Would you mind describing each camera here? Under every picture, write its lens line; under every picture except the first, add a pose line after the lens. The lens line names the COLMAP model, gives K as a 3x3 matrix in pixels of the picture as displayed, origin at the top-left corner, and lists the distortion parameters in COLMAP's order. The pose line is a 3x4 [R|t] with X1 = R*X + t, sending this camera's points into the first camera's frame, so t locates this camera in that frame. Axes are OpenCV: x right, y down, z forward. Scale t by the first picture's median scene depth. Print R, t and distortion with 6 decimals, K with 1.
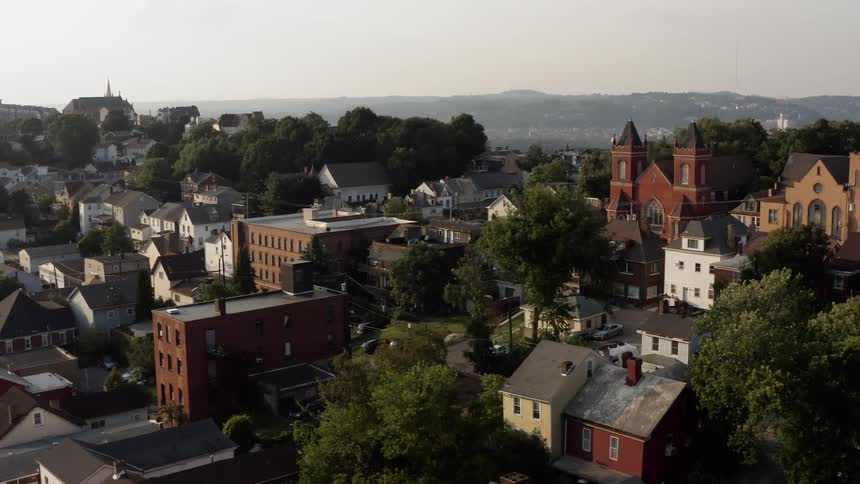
lens RADIAL K [[970.2, 0, 429.7], [0, 970.2, 242.7], [0, 0, 1]] dist [-0.185525, 0.000000]
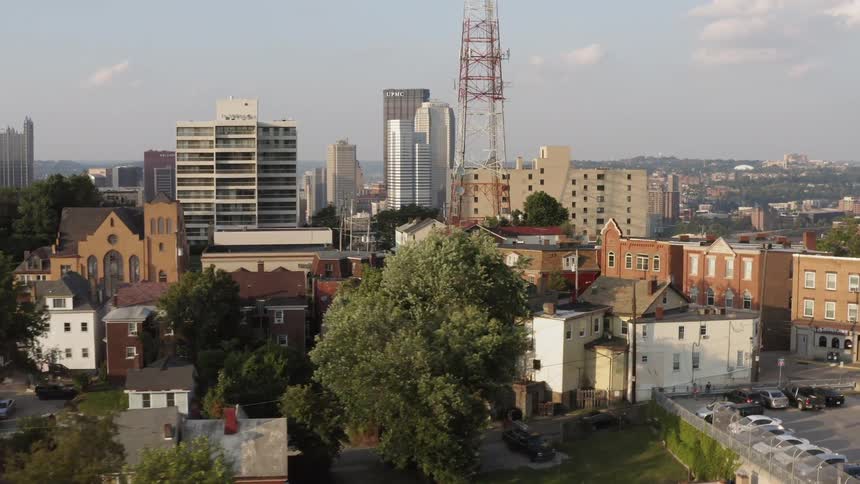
lens RADIAL K [[970.2, 0, 429.7], [0, 970.2, 241.0], [0, 0, 1]] dist [-0.185525, 0.000000]
pose [[0.545420, -0.060898, 0.835948, -0.284063], [0.119540, 0.992813, -0.005670, -0.010149], [-0.829595, 0.103022, 0.548780, 0.160750]]
